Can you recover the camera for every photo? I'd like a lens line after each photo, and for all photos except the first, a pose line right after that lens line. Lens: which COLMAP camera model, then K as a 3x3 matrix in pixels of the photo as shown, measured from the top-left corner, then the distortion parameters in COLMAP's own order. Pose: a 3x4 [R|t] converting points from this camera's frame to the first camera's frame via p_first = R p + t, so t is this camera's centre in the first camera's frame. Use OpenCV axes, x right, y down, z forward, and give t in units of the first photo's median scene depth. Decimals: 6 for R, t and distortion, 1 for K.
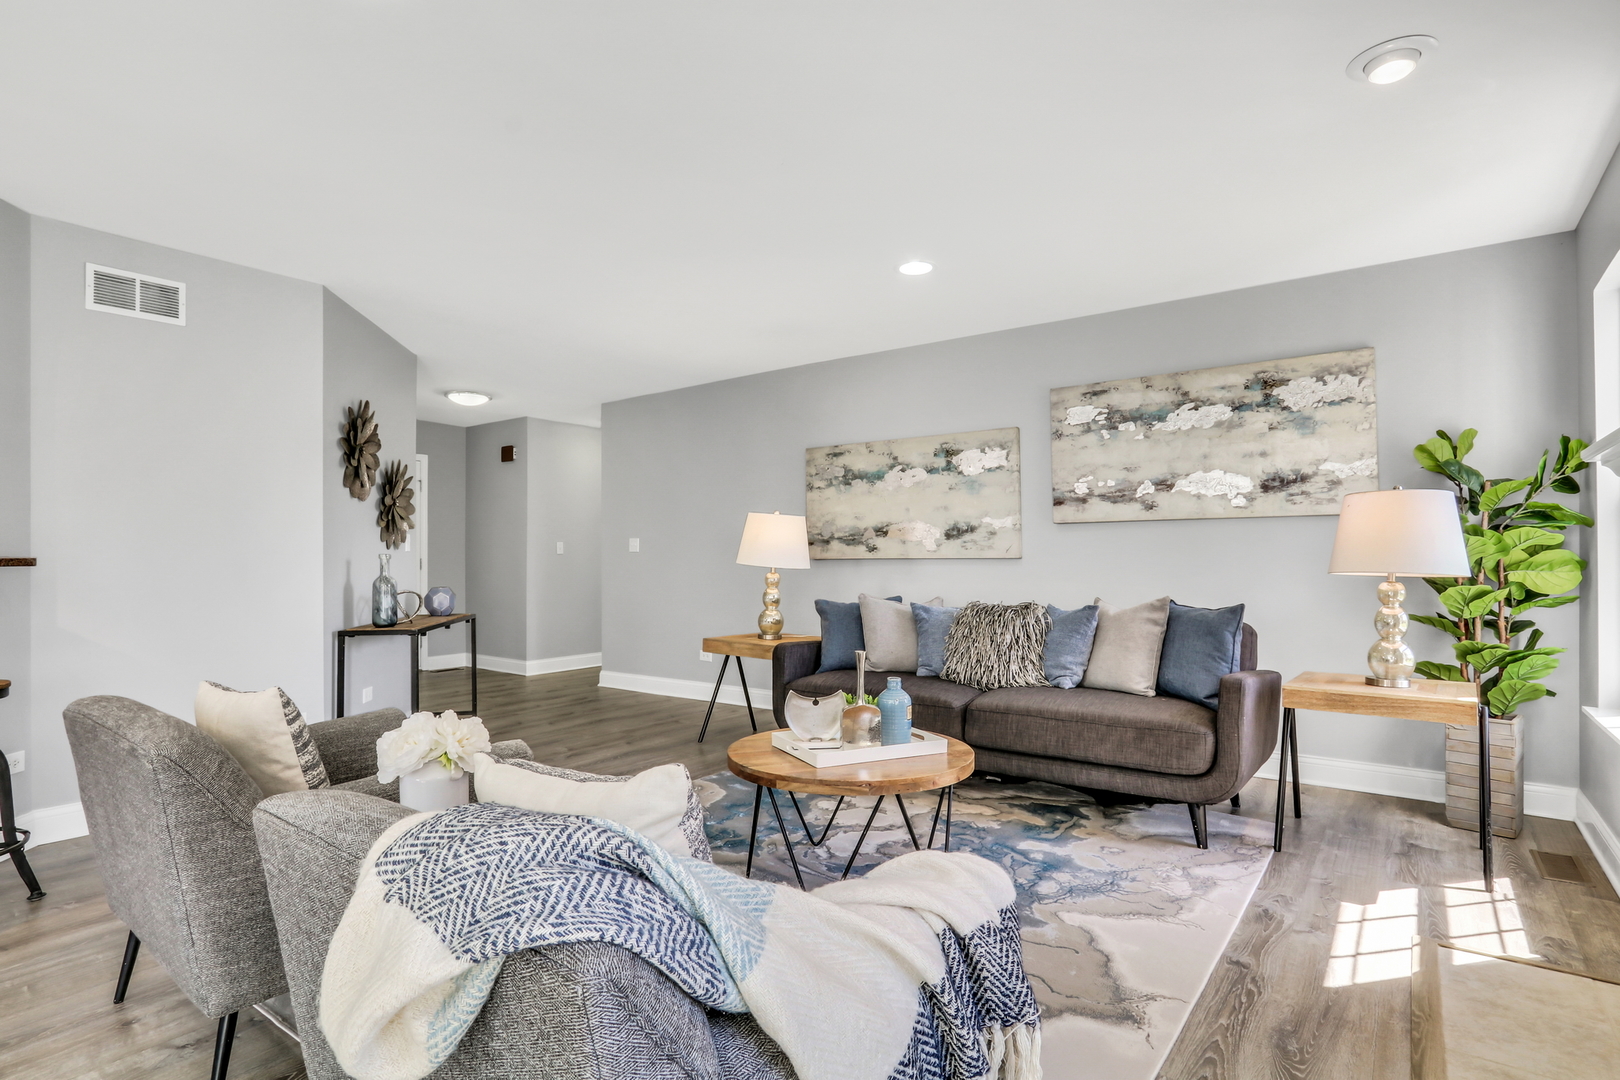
lens RADIAL K [[830.3, 0, 806.9], [0, 830.3, 547.4], [0, 0, 1]] dist [-0.002493, 0.000740]
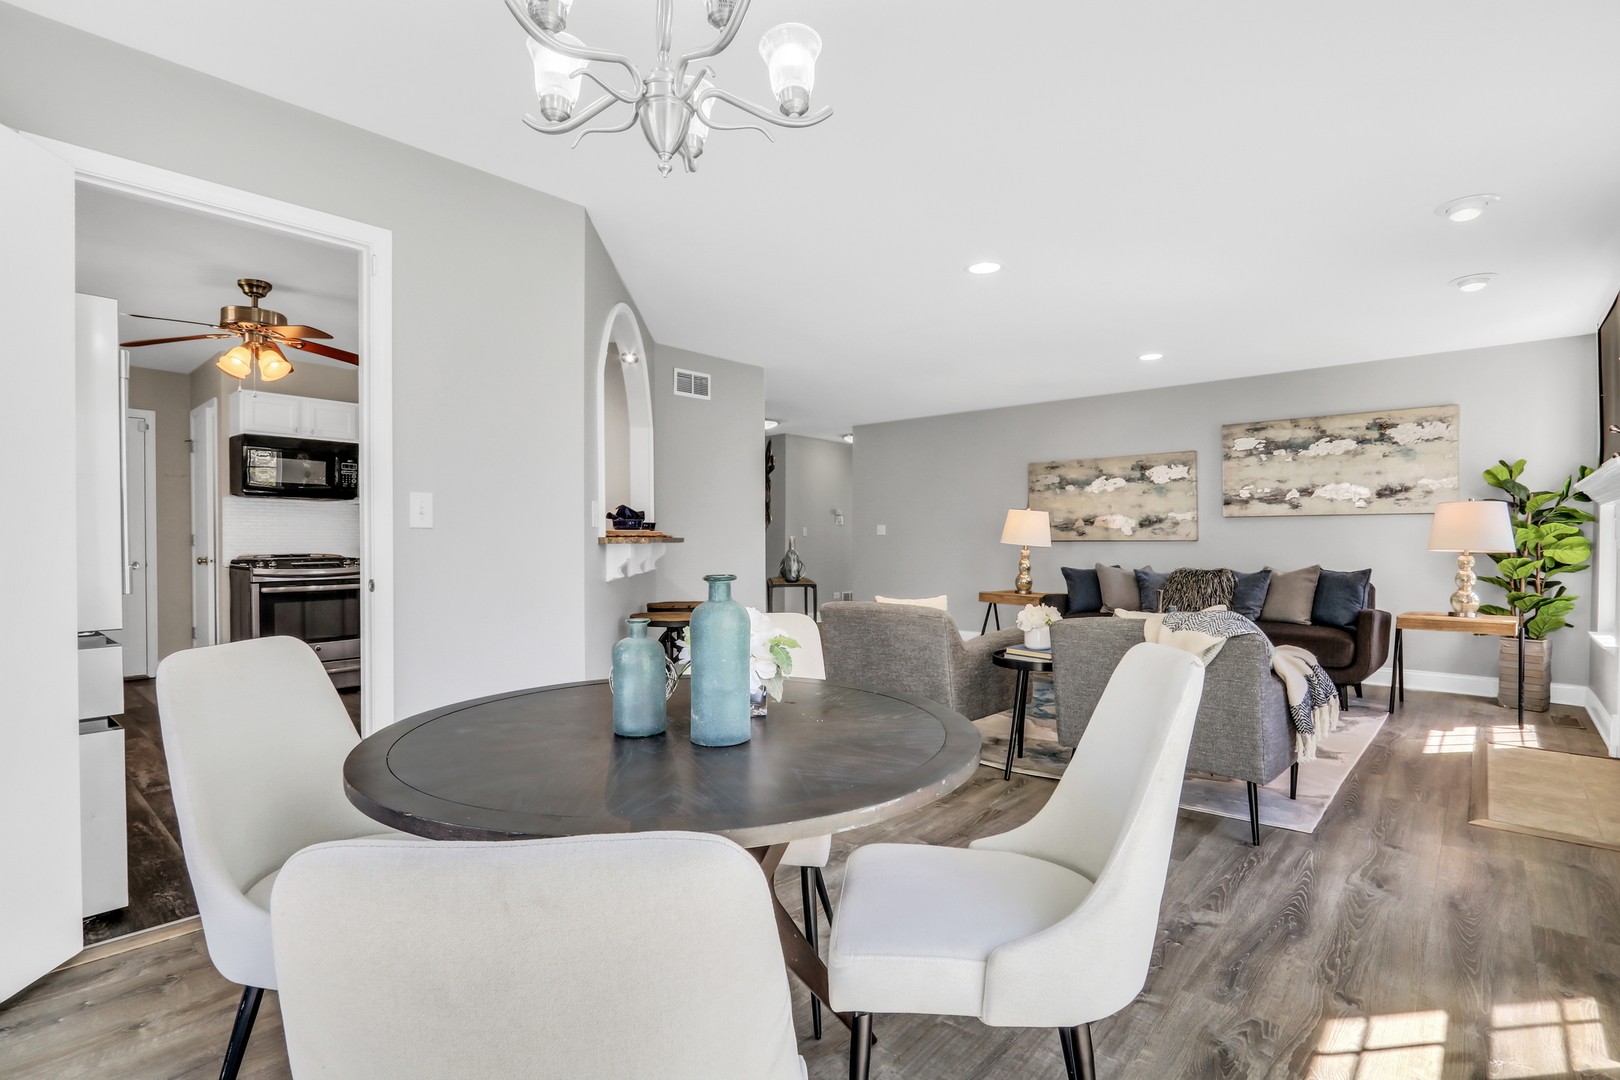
lens RADIAL K [[791.6, 0, 804.9], [0, 791.6, 551.1], [0, 0, 1]] dist [-0.002029, -0.000335]
pose [[0.996654, 0.005772, -0.081537, -0.391036], [-0.003642, 0.999649, 0.026240, -0.003136], [0.081659, -0.025855, 0.996325, -0.550496]]
